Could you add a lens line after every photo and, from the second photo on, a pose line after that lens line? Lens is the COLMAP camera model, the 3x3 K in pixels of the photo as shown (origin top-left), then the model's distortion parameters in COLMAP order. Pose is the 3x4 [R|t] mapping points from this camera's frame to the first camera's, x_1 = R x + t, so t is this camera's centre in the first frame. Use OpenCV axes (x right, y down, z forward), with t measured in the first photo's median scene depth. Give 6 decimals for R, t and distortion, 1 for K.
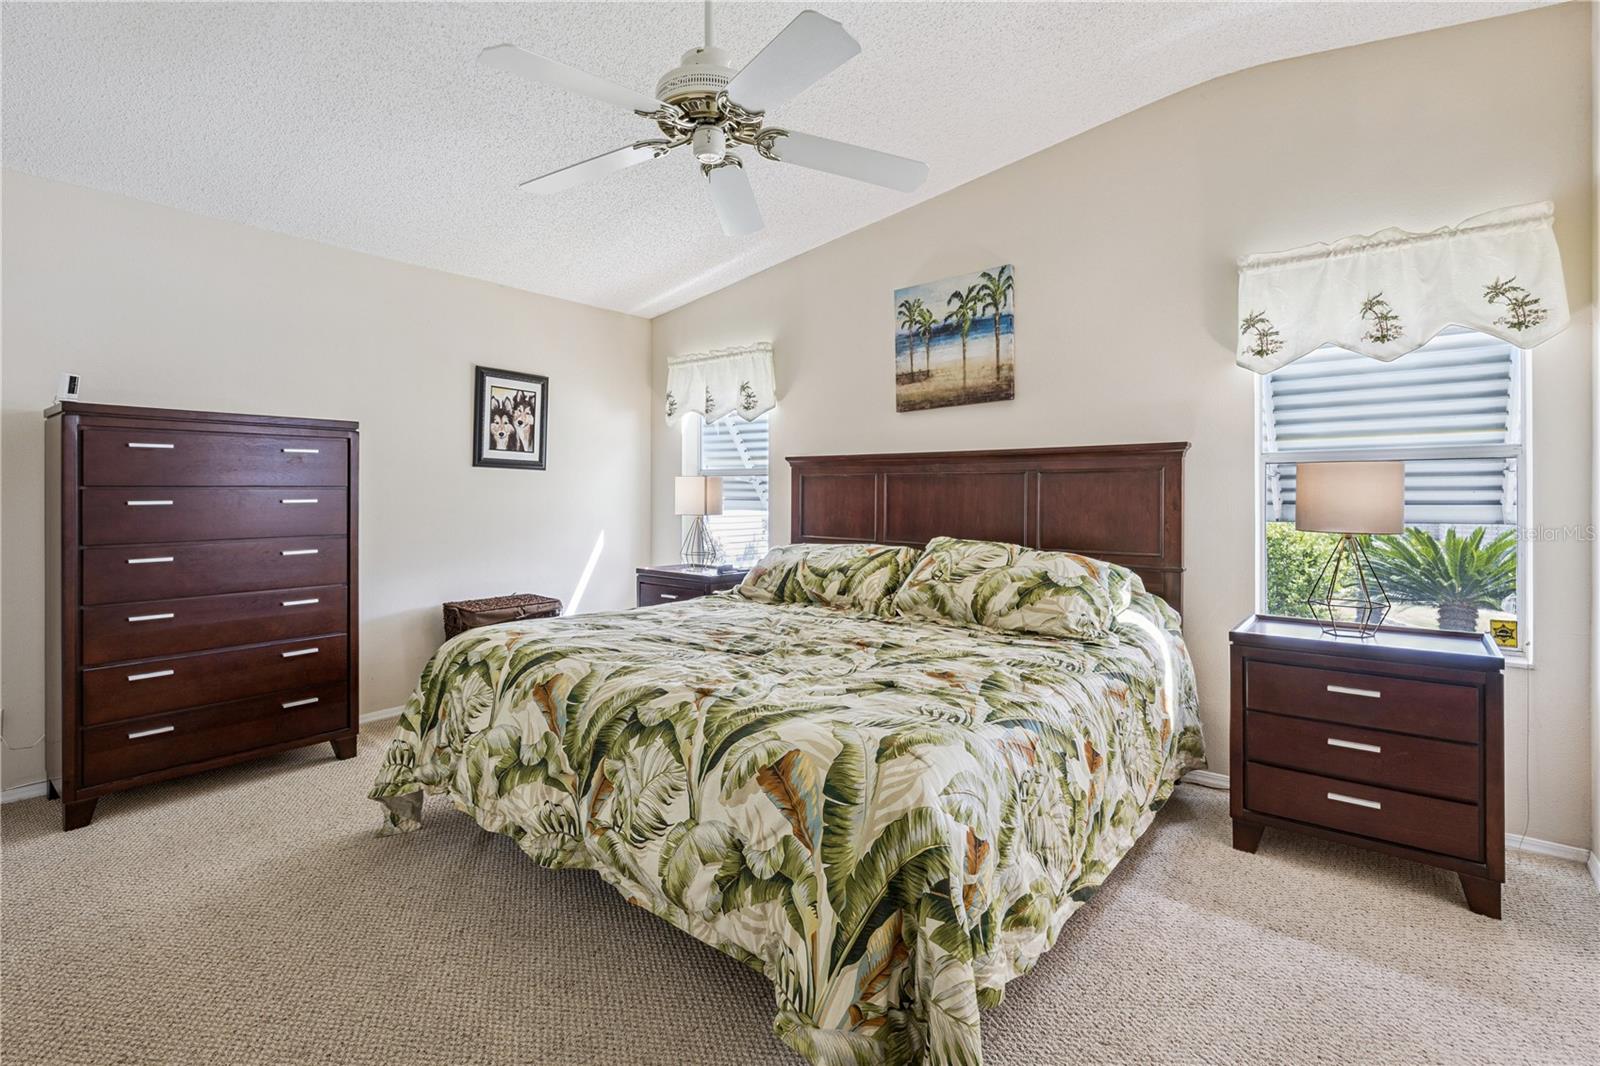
lens RADIAL K [[691.8, 0, 765.8], [0, 691.8, 498.4], [0, 0, 1]] dist [-0.008904, 0.000107]
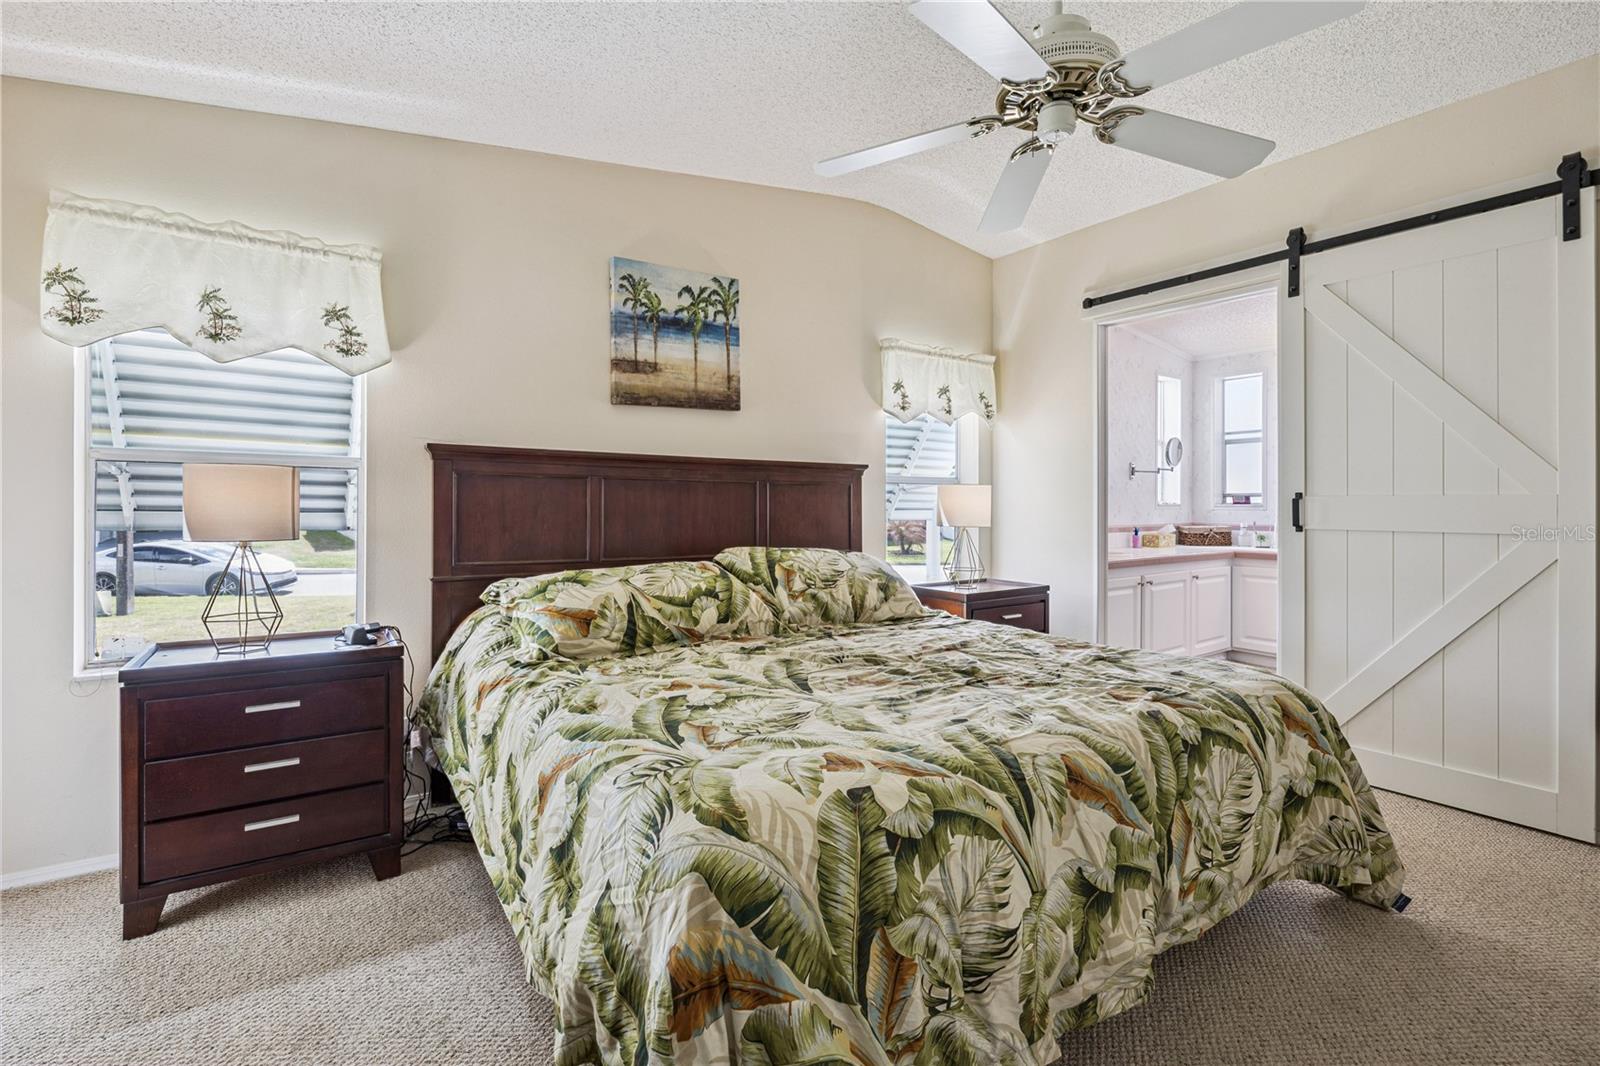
lens RADIAL K [[691.8, 0, 812.7], [0, 691.8, 506.5], [0, 0, 1]] dist [-0.008904, 0.000107]
pose [[0.291504, -0.000740, 0.956569, -0.582787], [0.002961, 0.999996, -0.000128, -0.000243], [-0.956565, 0.002870, 0.291505, 0.578176]]
